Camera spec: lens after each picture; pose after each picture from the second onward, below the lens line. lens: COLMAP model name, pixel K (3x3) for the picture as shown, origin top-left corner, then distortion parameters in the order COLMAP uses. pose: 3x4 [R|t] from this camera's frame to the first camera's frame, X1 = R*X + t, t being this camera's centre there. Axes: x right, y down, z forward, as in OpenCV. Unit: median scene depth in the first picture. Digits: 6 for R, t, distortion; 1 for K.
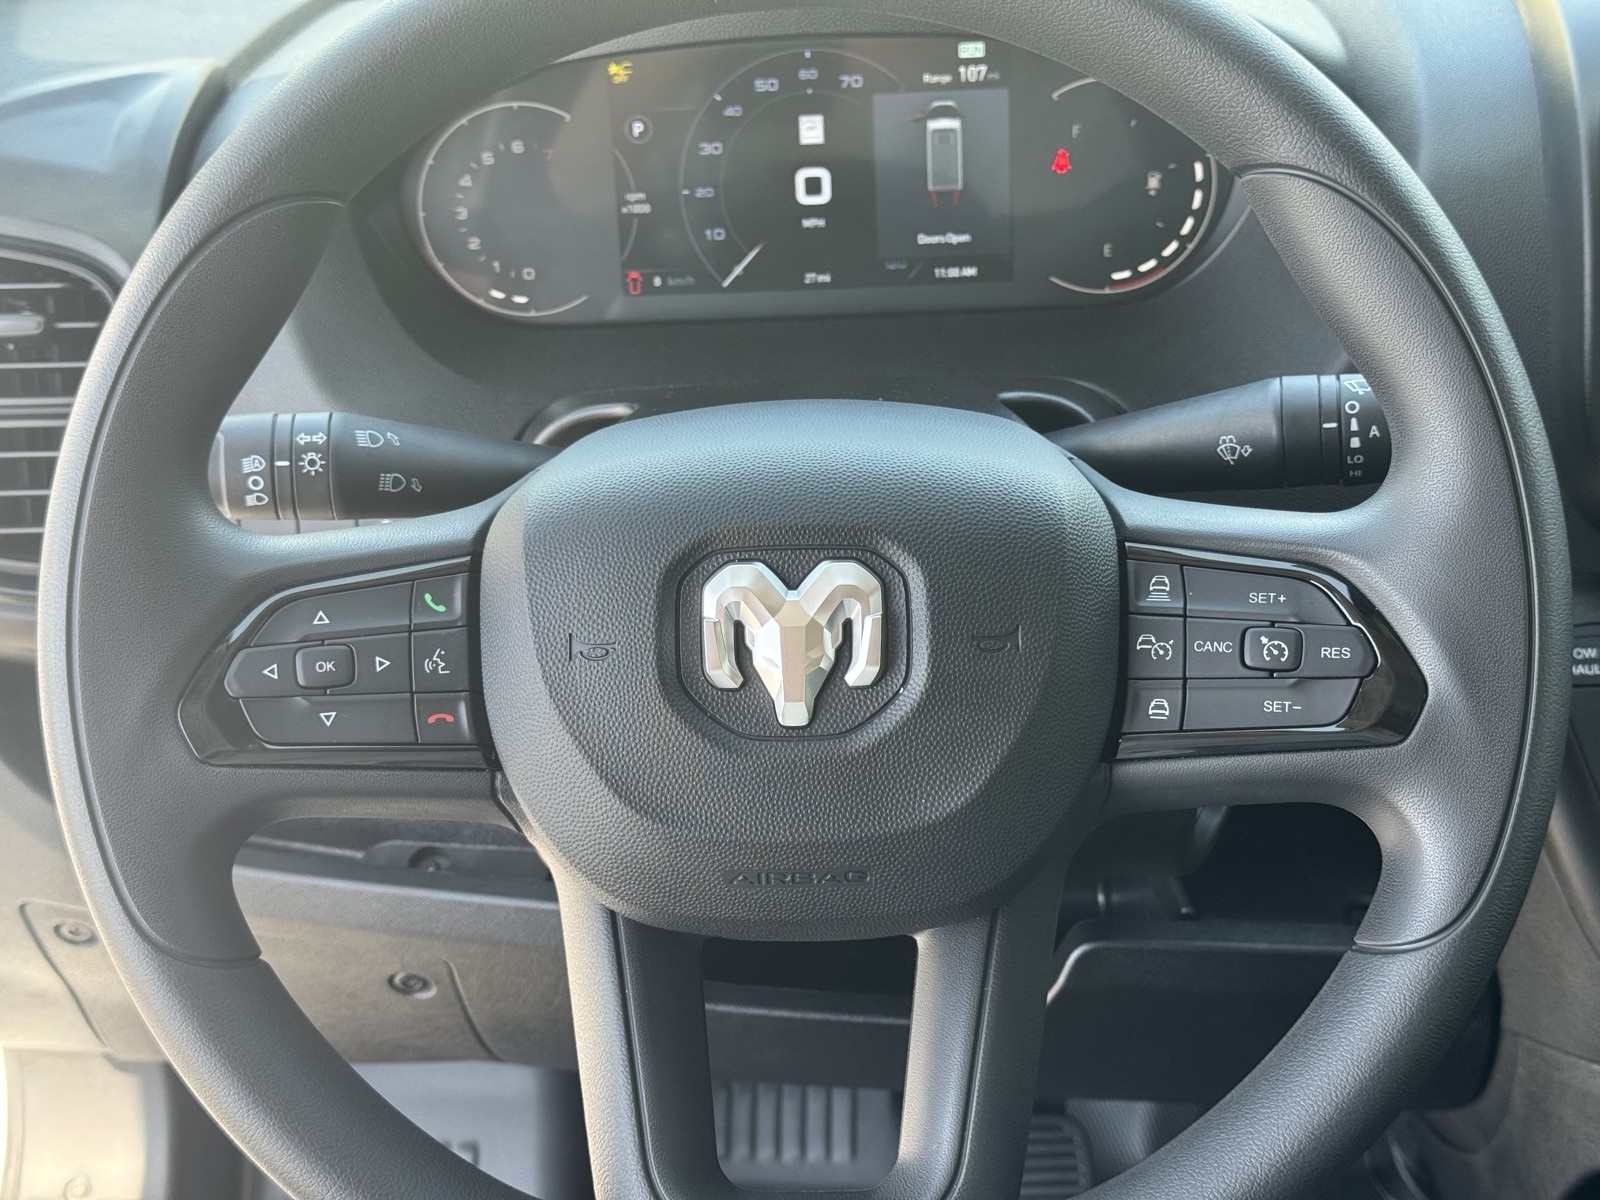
lens RADIAL K [[2270.7, 0, 805.0], [0, 2270.7, 597.6], [0, 0, 1]] dist [0.115532, 0.000000]
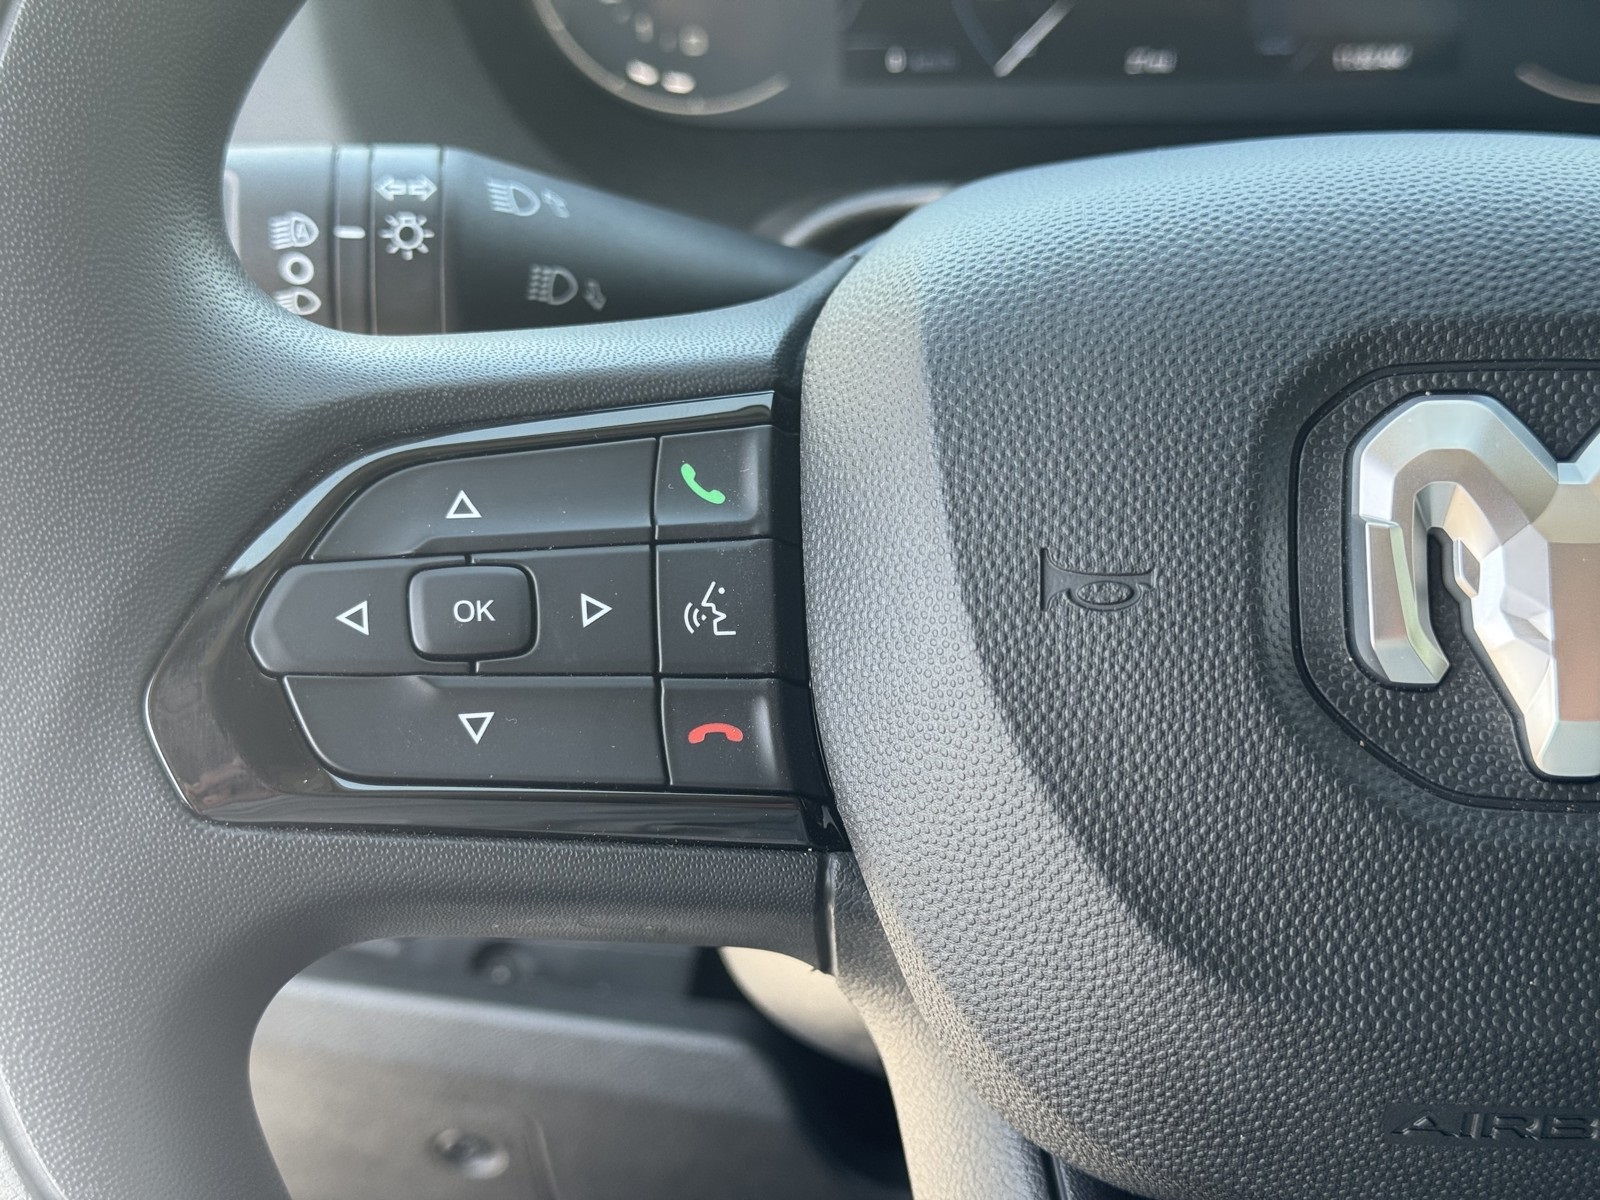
lens RADIAL K [[2270.7, 0, 782.9], [0, 2270.7, 601.8], [0, 0, 1]] dist [0.115532, 0.000000]
pose [[0.999281, 0.030479, 0.022566, -0.162557], [-0.030141, 0.999431, -0.015172, 0.034100], [-0.023015, 0.014481, 0.999630, 0.559775]]
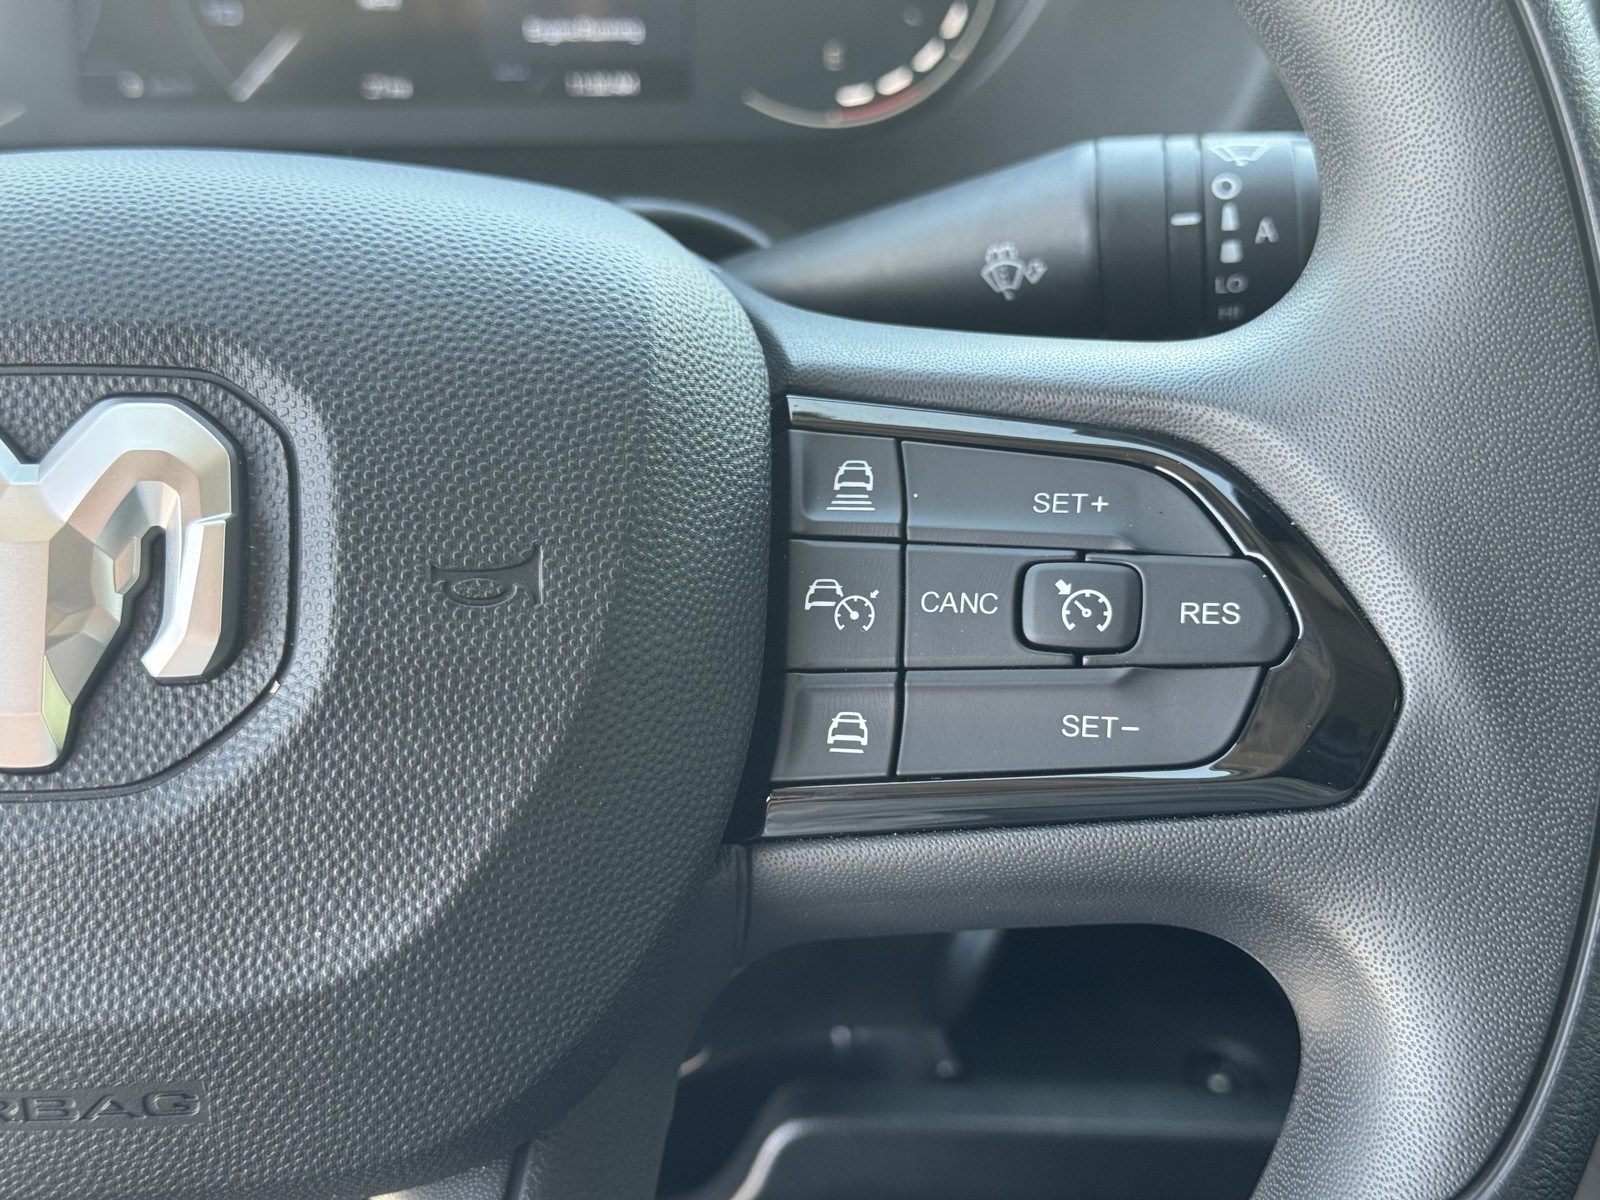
lens RADIAL K [[2270.7, 0, 800.8], [0, 2270.7, 602.0], [0, 0, 1]] dist [0.115532, 0.000000]
pose [[0.996821, 0.007640, 0.079312, 0.109142], [-0.005262, 0.999532, -0.030150, 0.036482], [-0.079505, 0.029636, 0.996394, 0.531877]]
